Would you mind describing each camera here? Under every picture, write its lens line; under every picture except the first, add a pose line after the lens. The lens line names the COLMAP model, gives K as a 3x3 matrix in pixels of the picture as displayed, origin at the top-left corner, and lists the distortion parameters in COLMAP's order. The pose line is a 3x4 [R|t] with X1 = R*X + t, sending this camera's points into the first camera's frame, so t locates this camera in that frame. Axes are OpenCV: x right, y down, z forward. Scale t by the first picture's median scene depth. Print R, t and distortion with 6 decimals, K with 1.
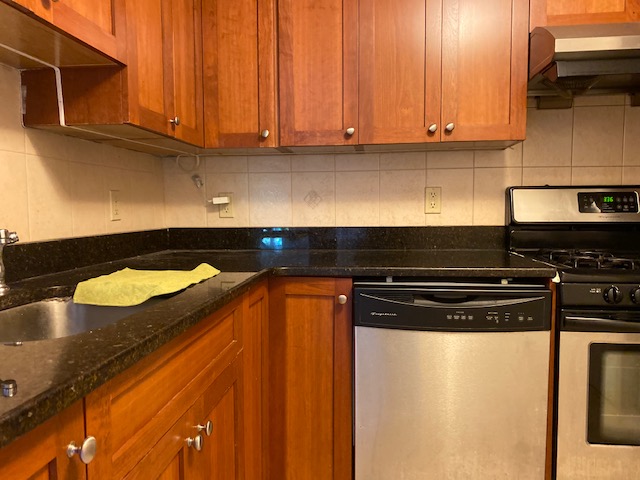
lens RADIAL K [[497.3, 0, 309.3], [0, 497.3, 239.7], [0, 0, 1]] dist [0.059714, -0.069175]
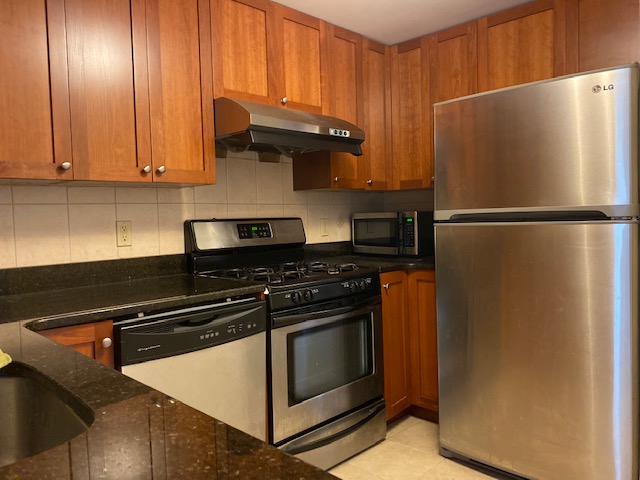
lens RADIAL K [[497.3, 0, 309.3], [0, 497.3, 239.7], [0, 0, 1]] dist [0.059714, -0.069175]
pose [[0.615361, -0.051160, 0.786583, -0.390856], [0.076946, 0.997024, 0.004651, -0.047866], [-0.784481, 0.057662, 0.617467, 0.061562]]
